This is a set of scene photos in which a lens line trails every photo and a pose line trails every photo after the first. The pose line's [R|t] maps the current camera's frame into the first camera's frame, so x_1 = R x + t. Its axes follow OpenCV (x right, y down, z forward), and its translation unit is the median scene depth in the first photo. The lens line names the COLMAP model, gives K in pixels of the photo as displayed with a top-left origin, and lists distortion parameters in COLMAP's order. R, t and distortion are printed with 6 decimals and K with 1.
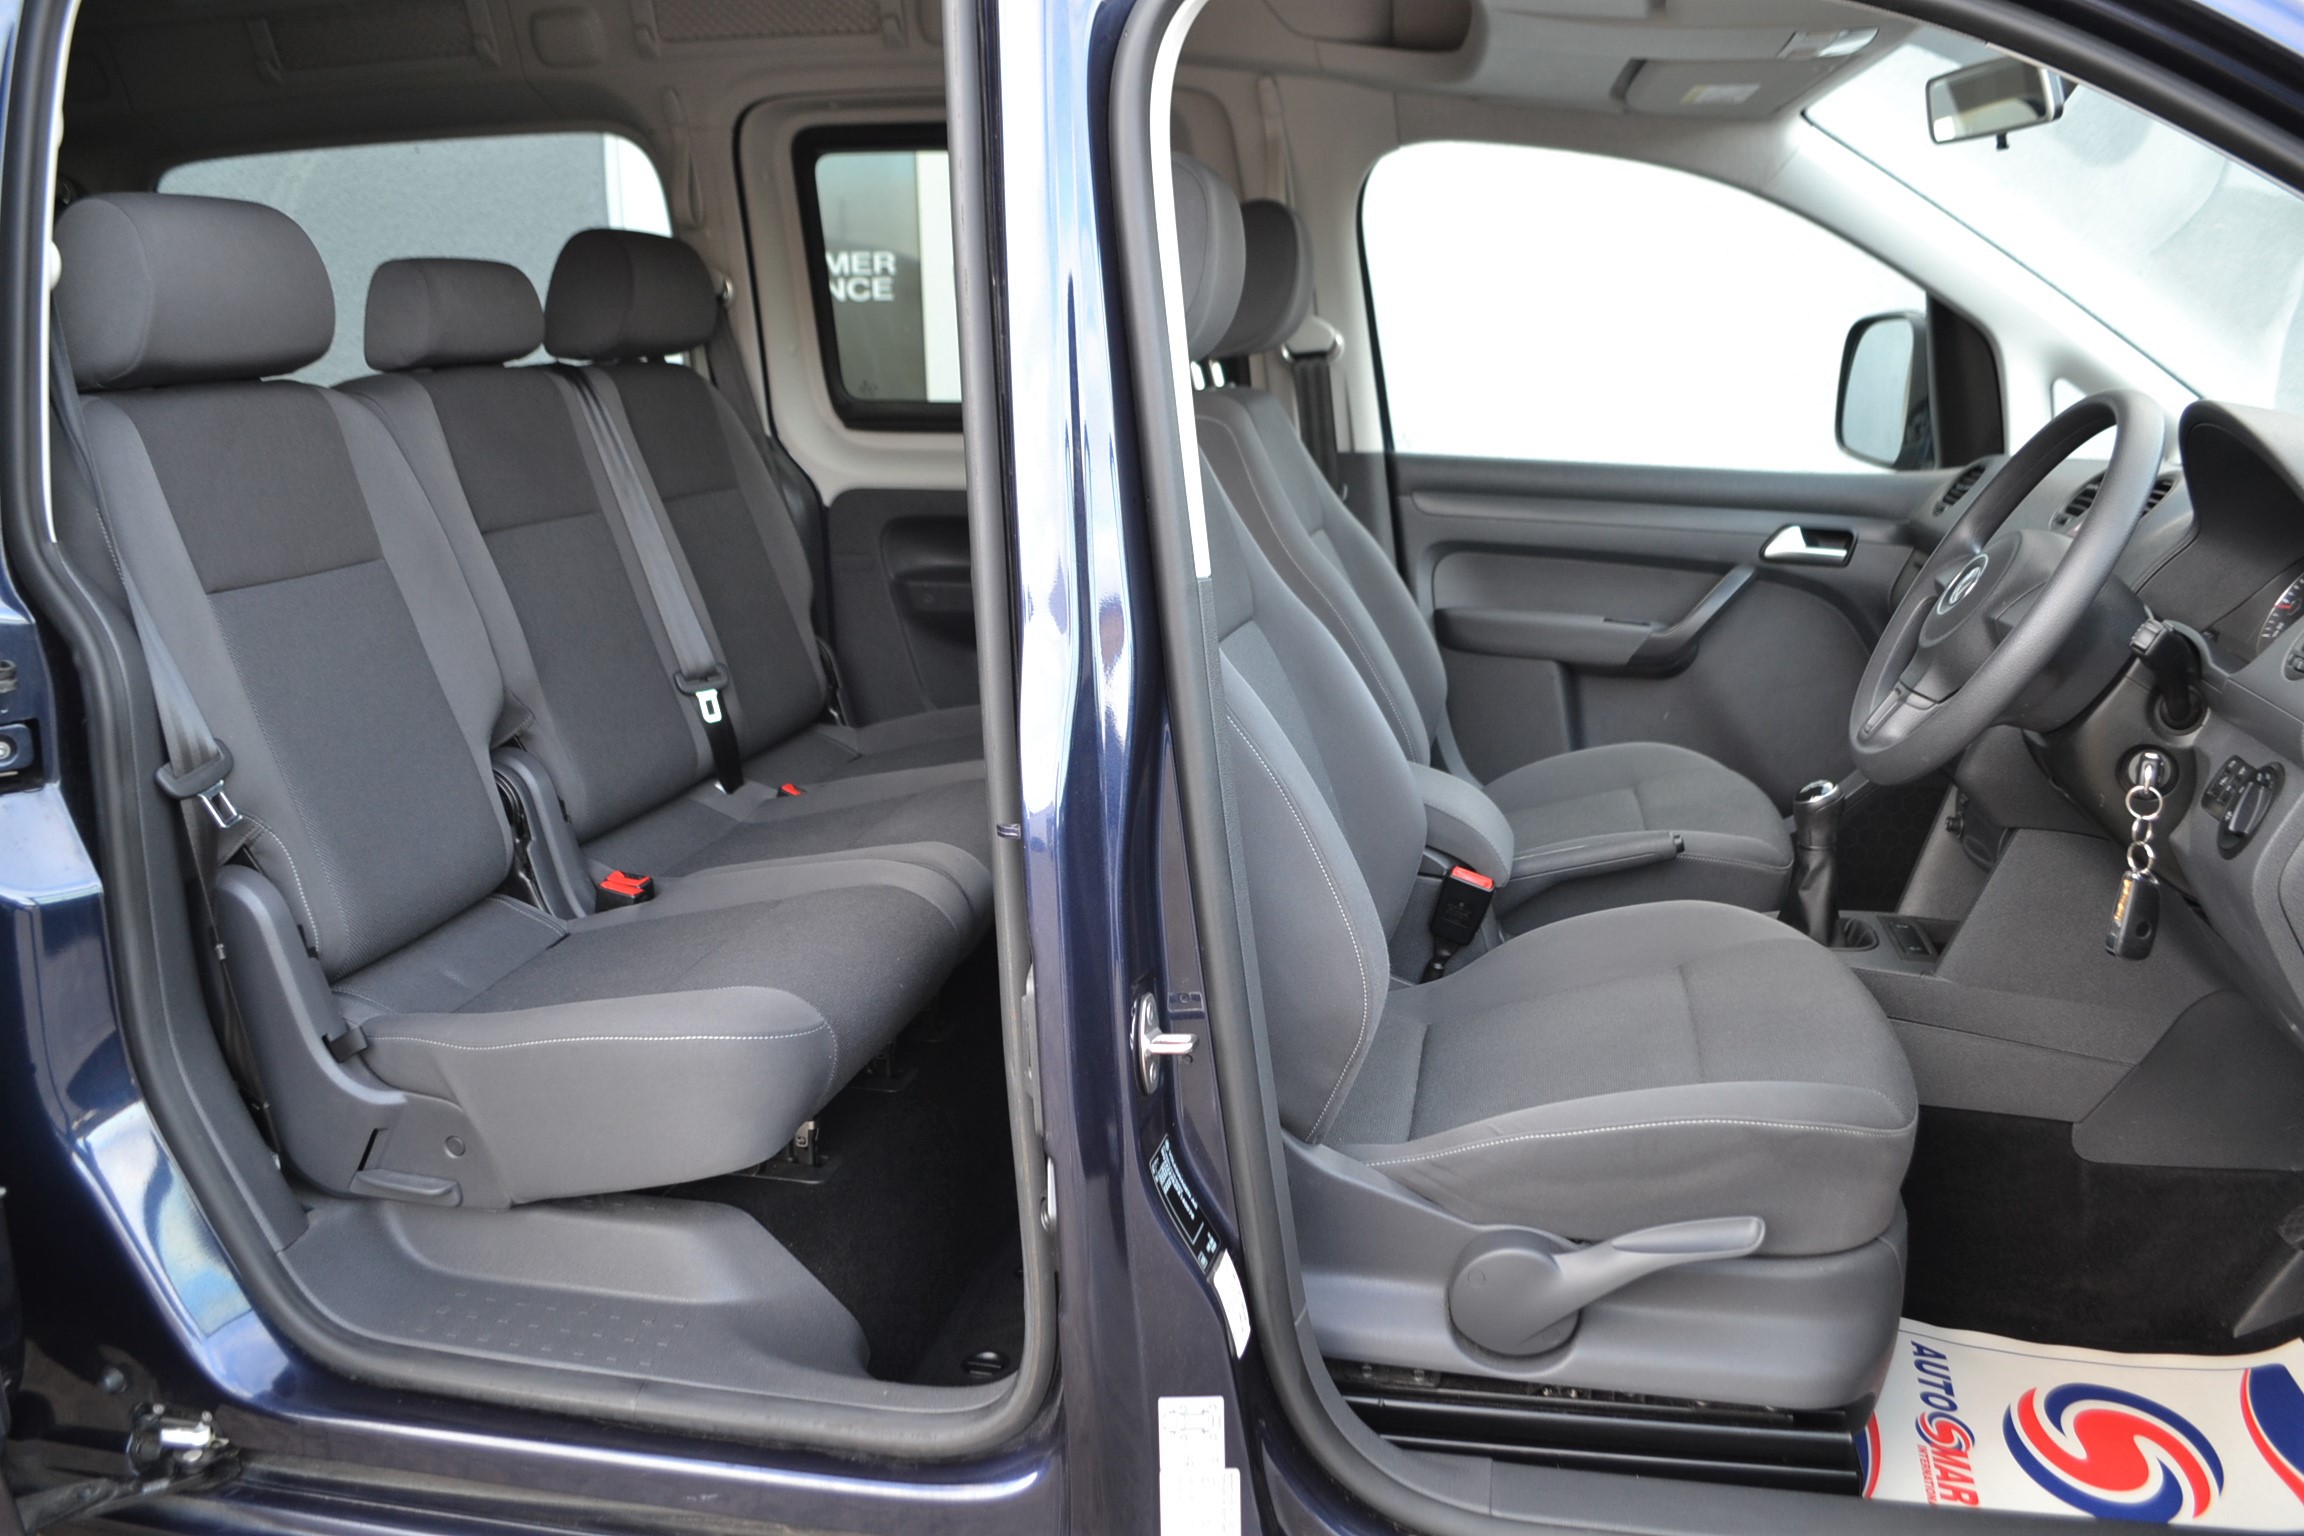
lens RADIAL K [[1833.7, 0, 1152.0], [0, 1833.7, 768.0], [0, 0, 1]] dist [-0.086299, 0.003386]
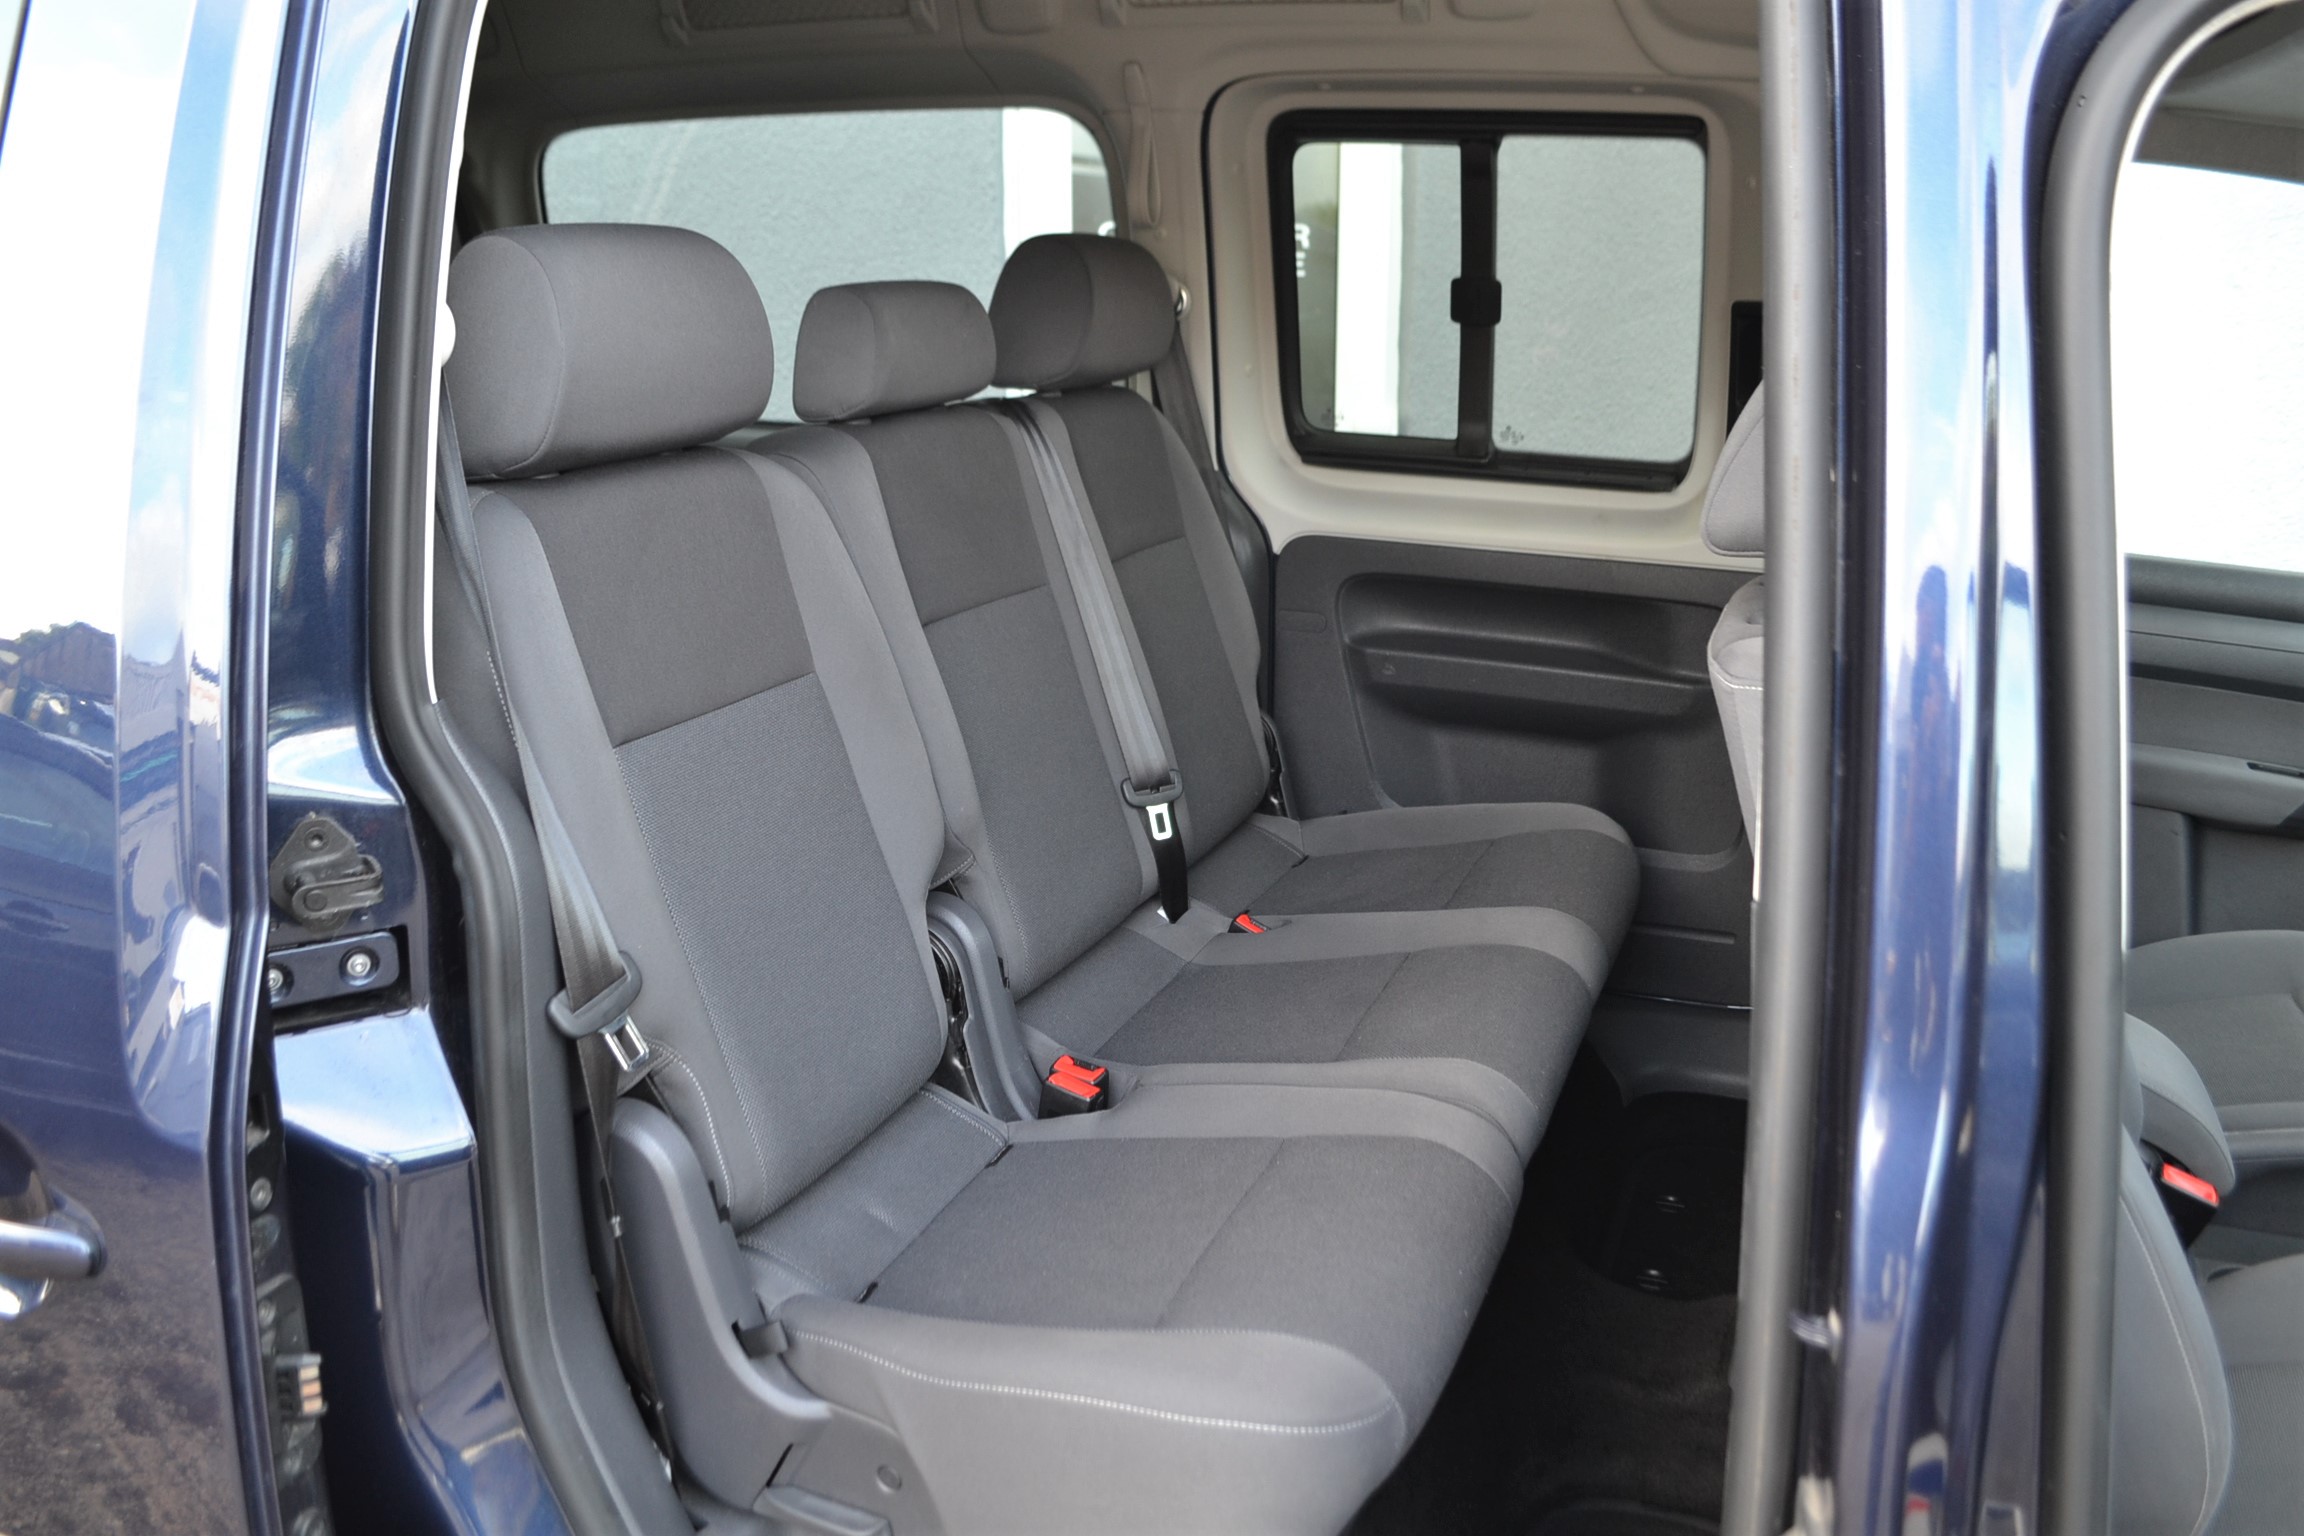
lens RADIAL K [[1846.4, 0, 1143.8], [0, 1846.4, 757.9], [0, 0, 1]] dist [-0.088103, 0.011070]
pose [[0.984591, 0.067851, -0.161173, -0.139855], [-0.062875, 0.997380, 0.035781, -0.112086], [0.163179, -0.025096, 0.986277, 0.201249]]
